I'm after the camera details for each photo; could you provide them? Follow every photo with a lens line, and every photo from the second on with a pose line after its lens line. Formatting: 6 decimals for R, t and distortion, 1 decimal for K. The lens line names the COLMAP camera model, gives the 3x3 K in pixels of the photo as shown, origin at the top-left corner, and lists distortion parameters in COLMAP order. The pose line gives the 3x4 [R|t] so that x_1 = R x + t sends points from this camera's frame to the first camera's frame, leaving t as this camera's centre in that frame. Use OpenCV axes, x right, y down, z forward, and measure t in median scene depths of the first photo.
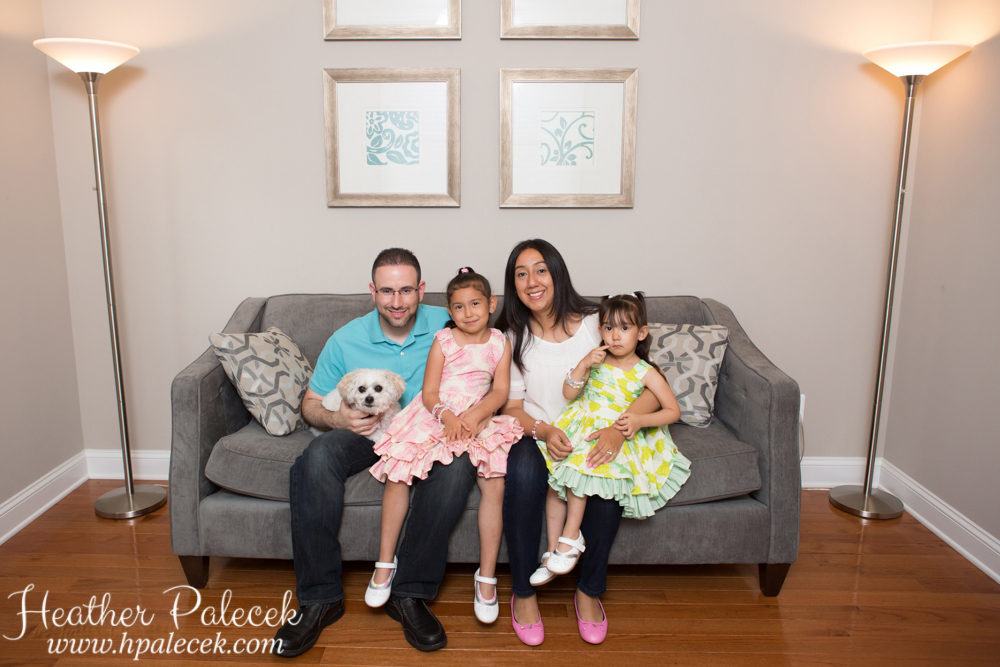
lens RADIAL K [[695.0, 0, 473.4], [0, 695.0, 302.6], [0, 0, 1]] dist [-0.034388, 0.013109]
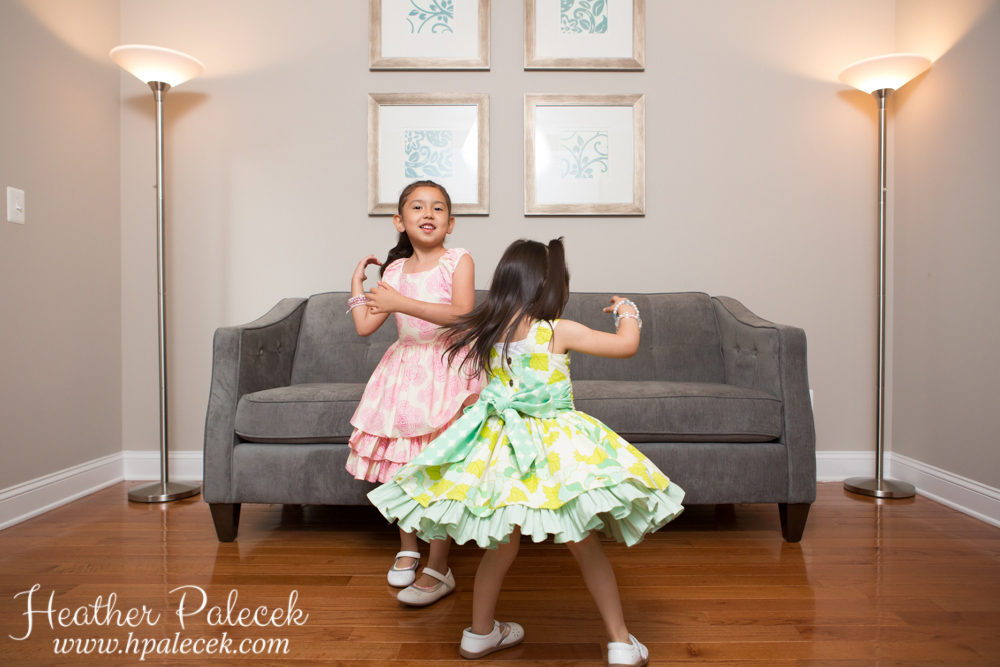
lens RADIAL K [[640.8, 0, 516.8], [0, 640.8, 331.0], [0, 0, 1]] dist [-0.034705, 0.011996]
pose [[0.999737, -0.002943, 0.022744, 0.001576], [0.006442, 0.987838, -0.155352, 0.209224], [-0.022010, 0.155458, 0.987597, 0.024538]]
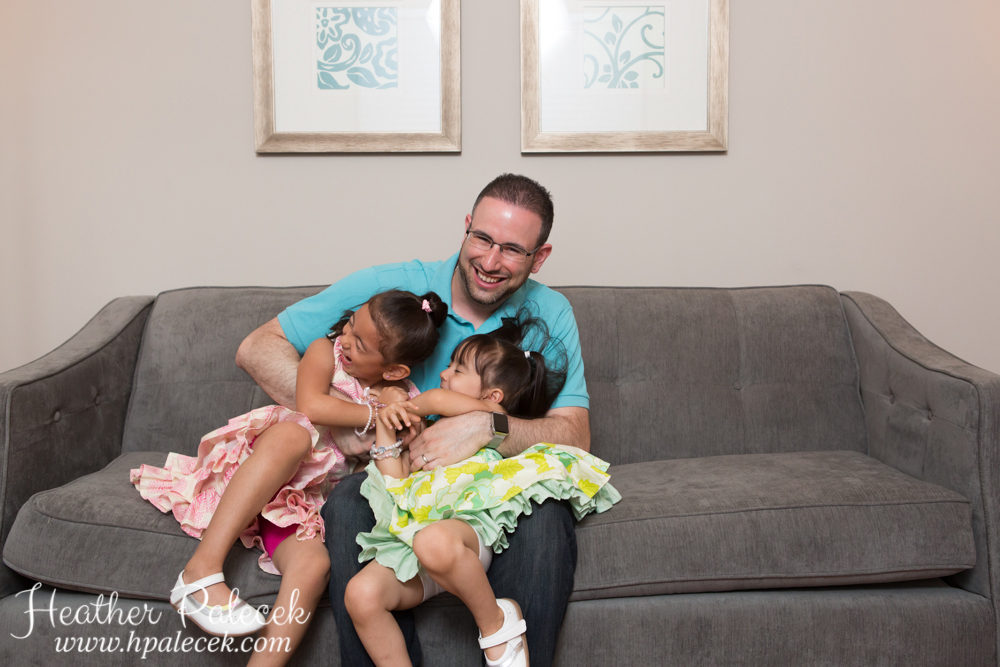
lens RADIAL K [[930.9, 0, 508.5], [0, 930.9, 308.6], [0, 0, 1]] dist [0.016831, 0.000000]
pose [[0.999919, -0.006881, 0.010746, 0.015416], [0.007990, 0.994243, -0.106848, 0.103965], [-0.009949, 0.106925, 0.994217, 0.153358]]
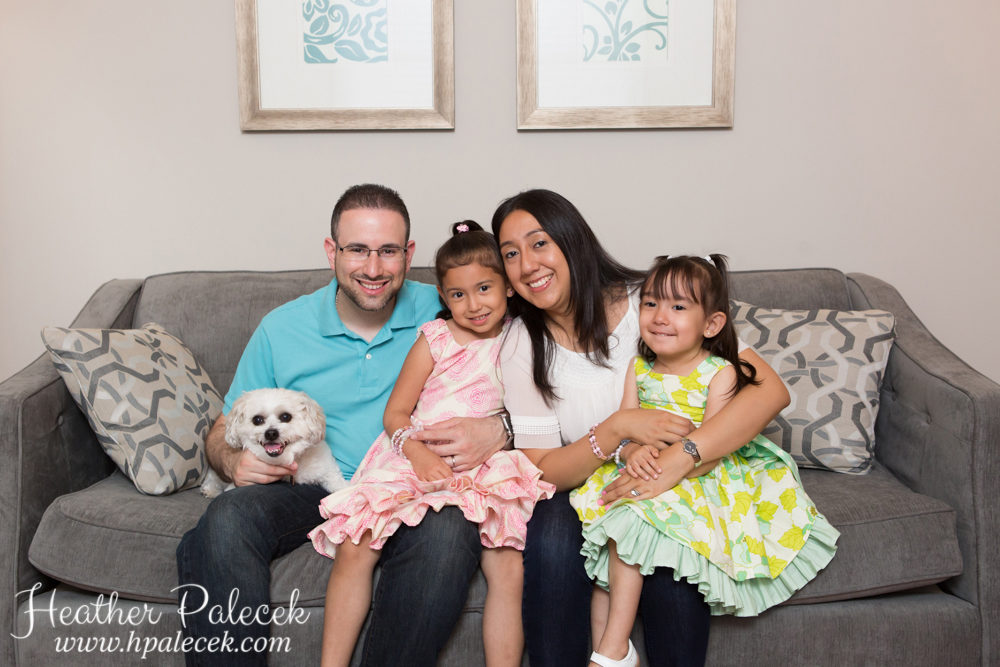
lens RADIAL K [[1043.4, 0, 479.1], [0, 1043.4, 297.8], [0, 0, 1]] dist [0.018554, 0.000000]
pose [[0.999952, -0.009290, -0.003113, 0.004777], [0.009206, 0.999619, -0.026032, 0.039006], [0.003354, 0.026003, 0.999656, 0.069017]]
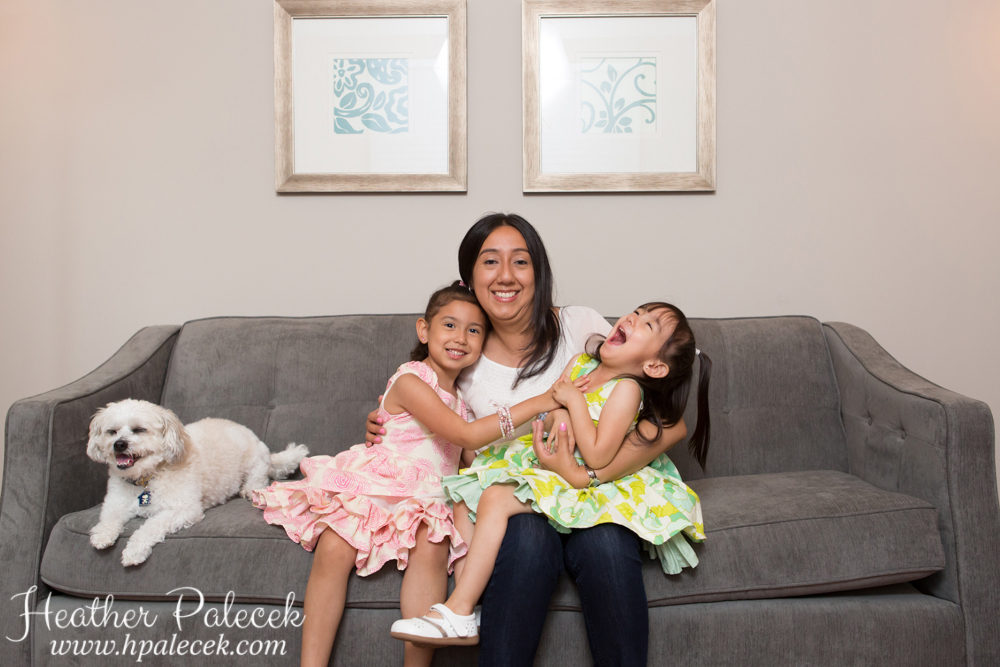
lens RADIAL K [[911.1, 0, 503.3], [0, 911.1, 311.8], [0, 0, 1]] dist [0.009497, 0.000000]
pose [[0.999988, -0.004761, 0.001526, 0.016088], [0.004934, 0.989068, -0.147379, 0.119560], [-0.000807, 0.147384, 0.989079, 0.116677]]
